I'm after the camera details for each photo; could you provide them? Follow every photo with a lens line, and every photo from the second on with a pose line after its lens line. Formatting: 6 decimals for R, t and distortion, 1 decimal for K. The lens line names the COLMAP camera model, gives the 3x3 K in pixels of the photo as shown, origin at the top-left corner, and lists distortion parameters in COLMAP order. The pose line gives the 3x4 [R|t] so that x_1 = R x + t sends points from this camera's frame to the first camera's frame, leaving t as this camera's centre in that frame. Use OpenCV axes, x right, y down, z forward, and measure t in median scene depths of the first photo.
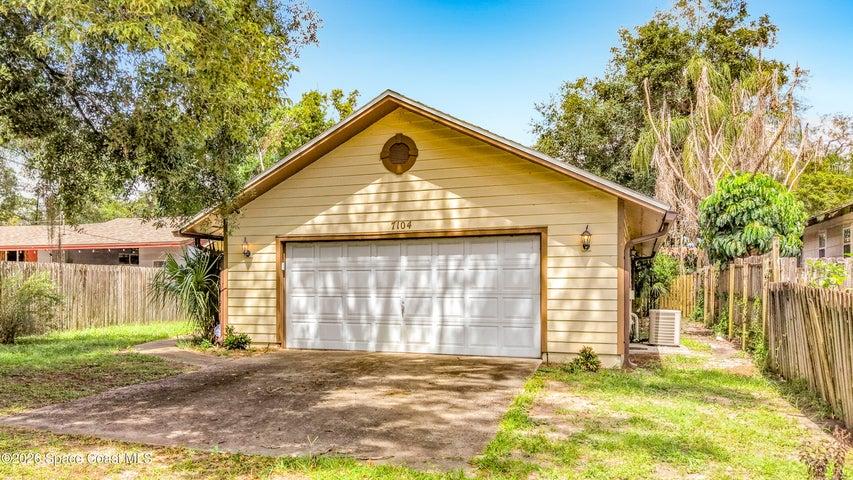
lens RADIAL K [[594.9, 0, 397.9], [0, 594.9, 284.2], [0, 0, 1]] dist [0.029054, -0.017764]
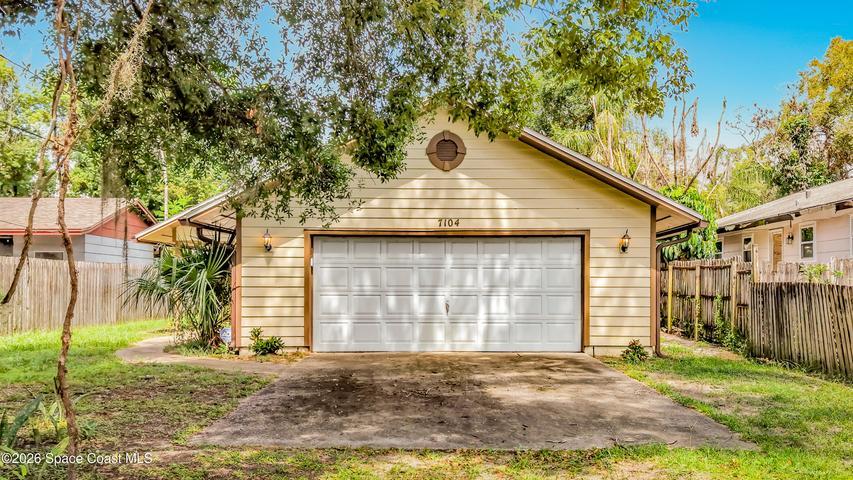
lens RADIAL K [[633.8, 0, 428.2], [0, 633.8, 277.8], [0, 0, 1]] dist [0.051805, -0.004392]
pose [[0.938443, 0.006584, 0.345372, -0.393002], [-0.004148, 0.999961, -0.007792, 0.000635], [-0.345410, 0.005879, 0.938434, 0.023538]]
